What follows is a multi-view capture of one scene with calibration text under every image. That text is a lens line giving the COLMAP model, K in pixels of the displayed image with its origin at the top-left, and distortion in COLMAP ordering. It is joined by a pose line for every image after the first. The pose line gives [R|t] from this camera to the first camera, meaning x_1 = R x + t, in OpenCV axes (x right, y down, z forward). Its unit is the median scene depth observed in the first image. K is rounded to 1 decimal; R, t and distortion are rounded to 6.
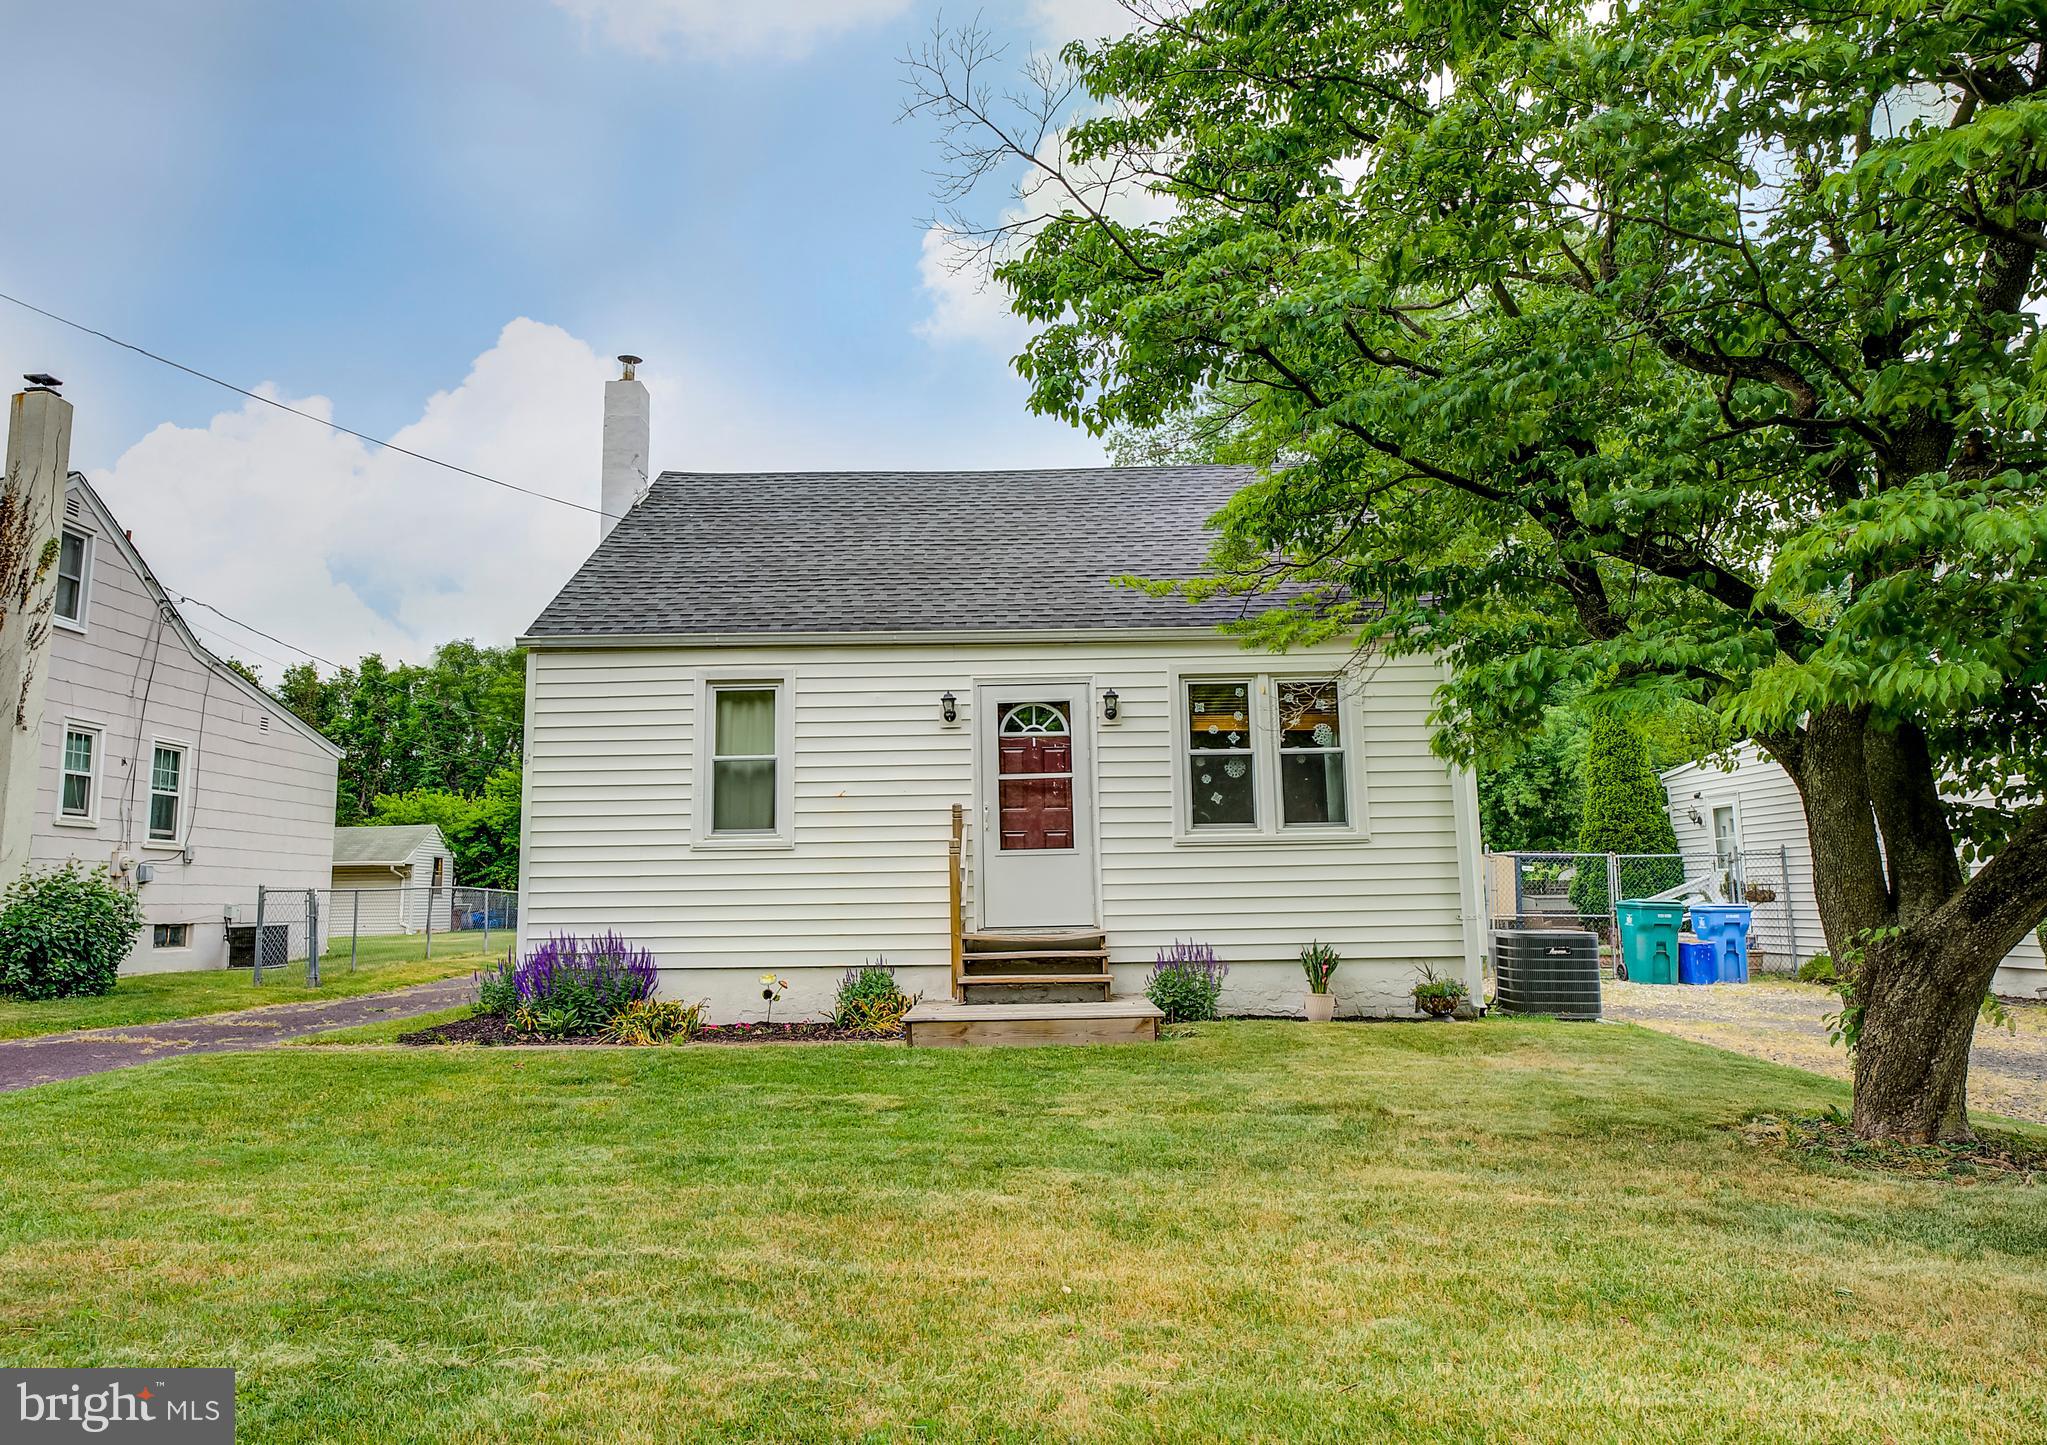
lens RADIAL K [[1324.2, 0, 1017.5], [0, 1324.2, 719.8], [0, 0, 1]] dist [-0.001804, -0.005614]
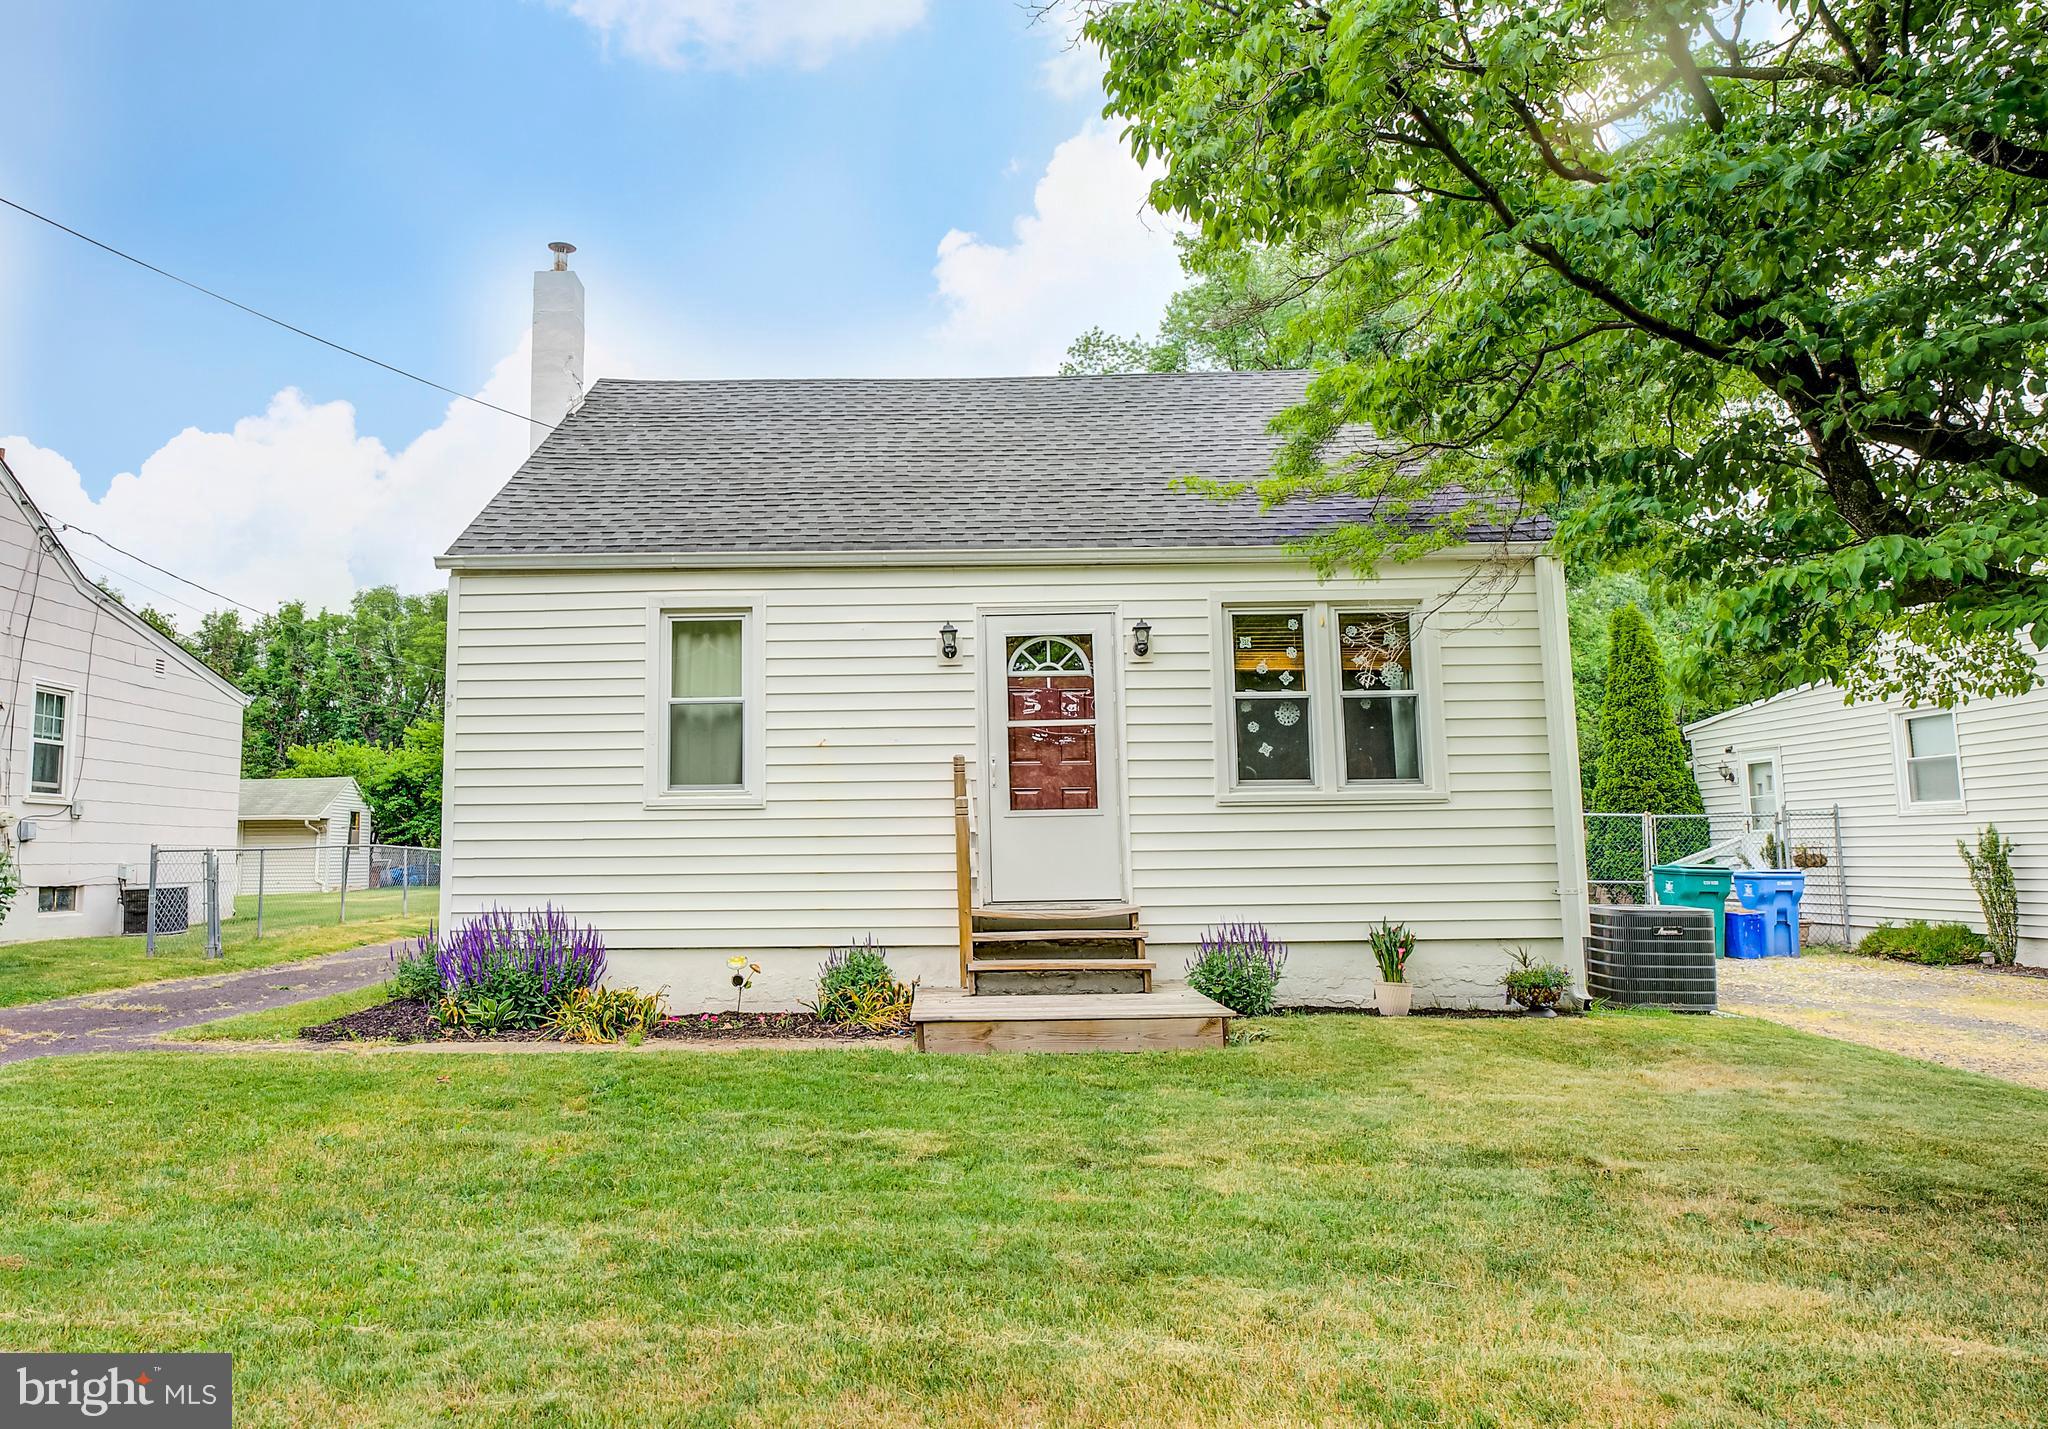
lens RADIAL K [[1320.9, 0, 927.8], [0, 1320.9, 719.4], [0, 0, 1]] dist [-0.003643, -0.001761]
pose [[0.999982, 0.003114, -0.005174, -0.060375], [-0.002933, 0.999395, 0.034644, 0.011267], [0.005278, -0.034628, 0.999386, 0.157479]]
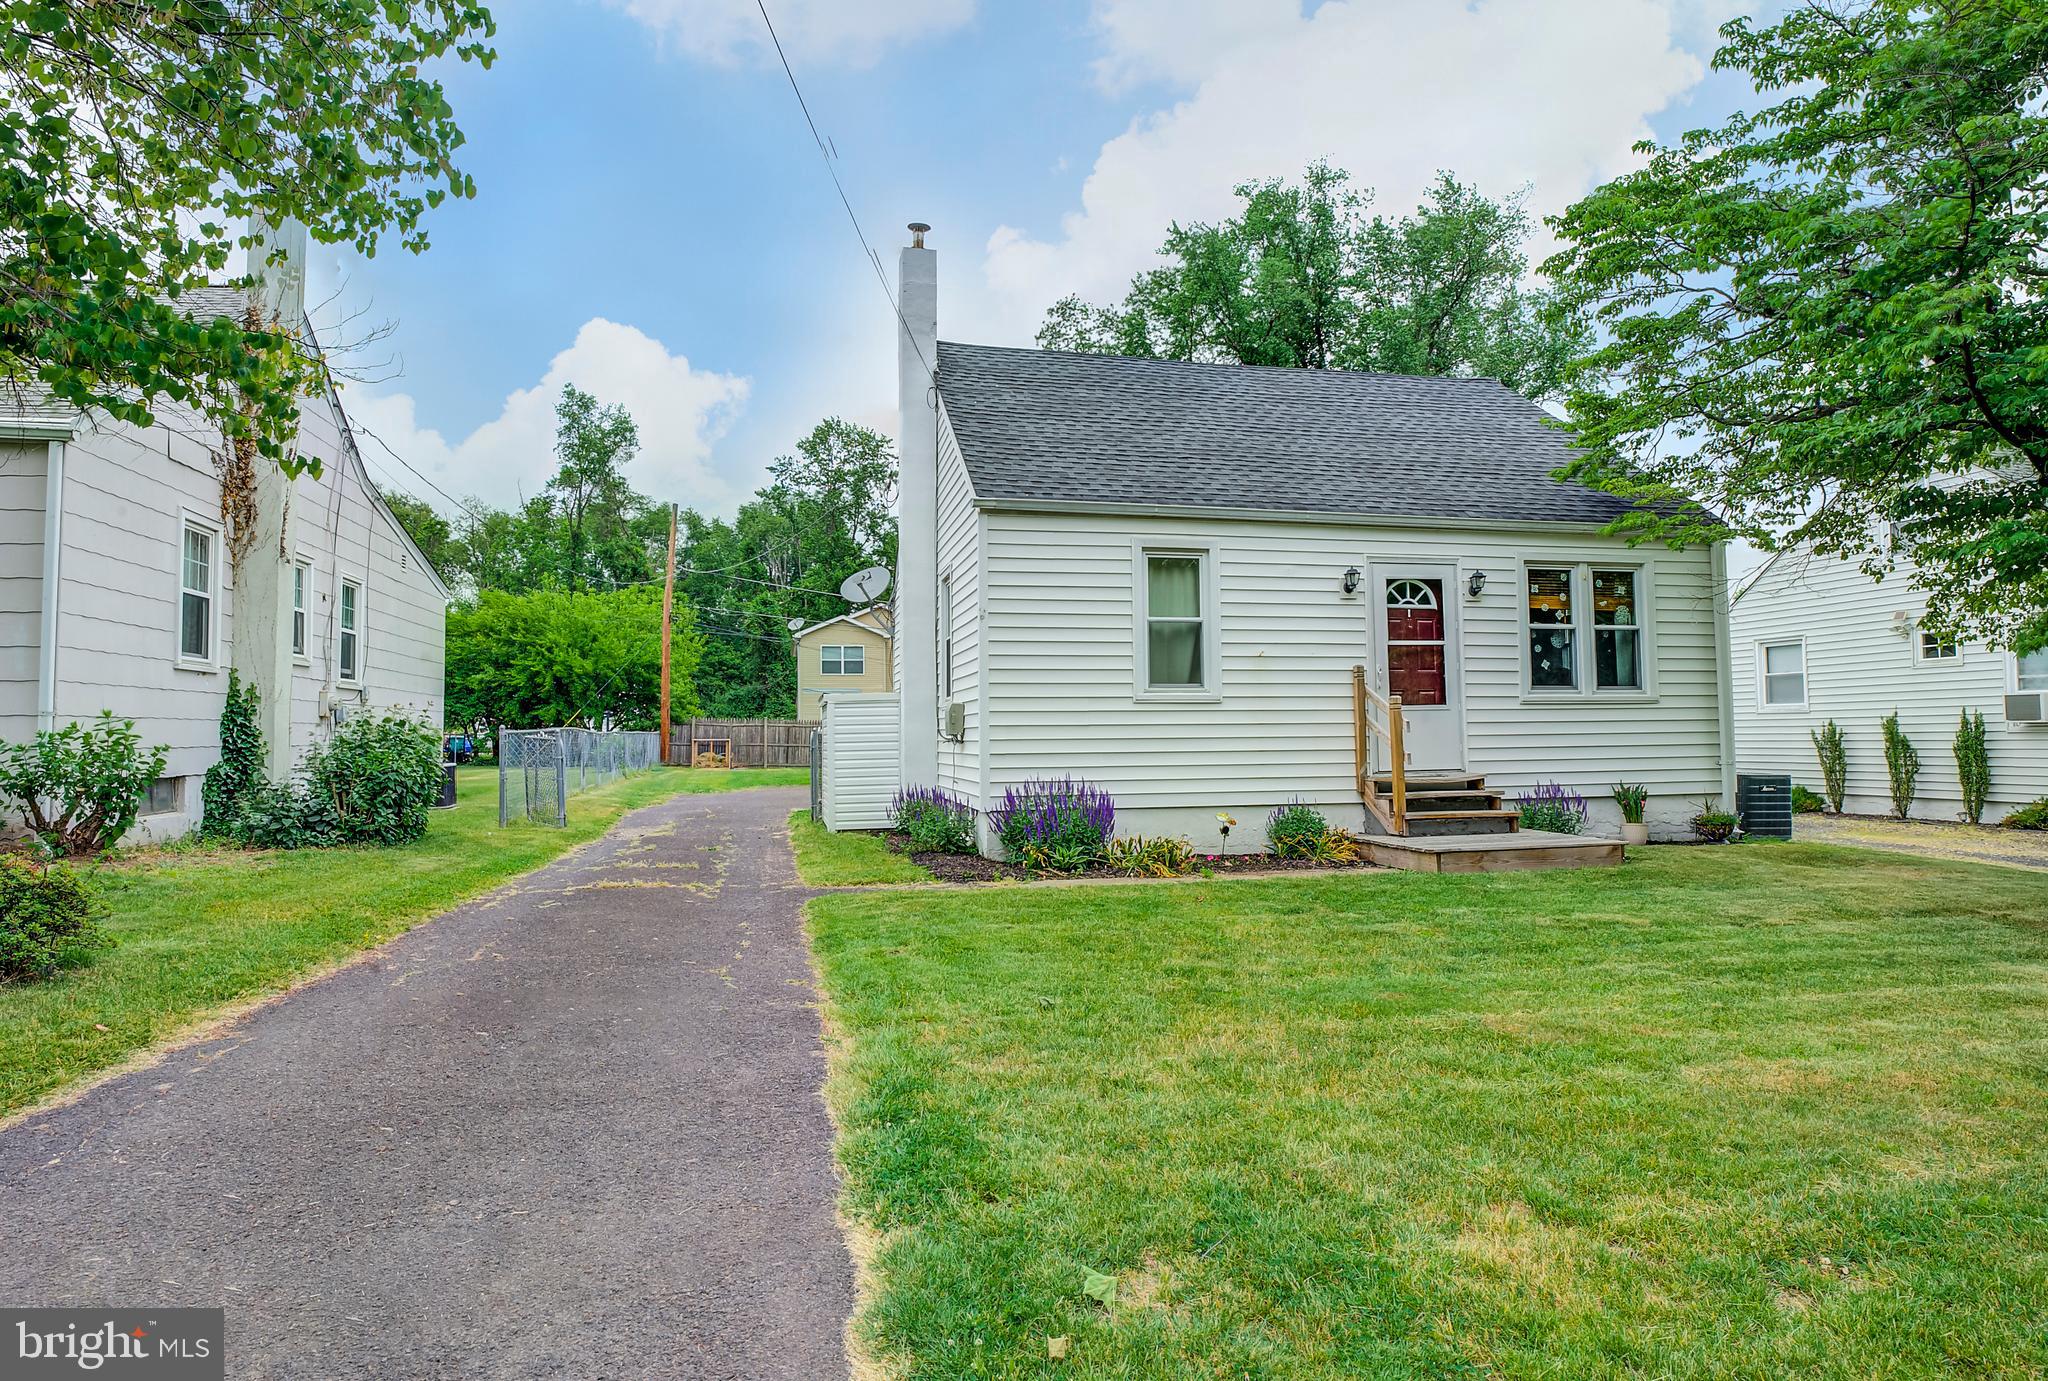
lens RADIAL K [[1183.7, 0, 1016.7], [0, 1183.7, 682.5], [0, 0, 1]] dist [-0.008590, -0.002595]
pose [[0.970475, 0.016827, 0.240614, -0.574536], [-0.037719, 0.995878, 0.082489, 0.004643], [-0.238234, -0.089129, 0.967109, 0.071493]]
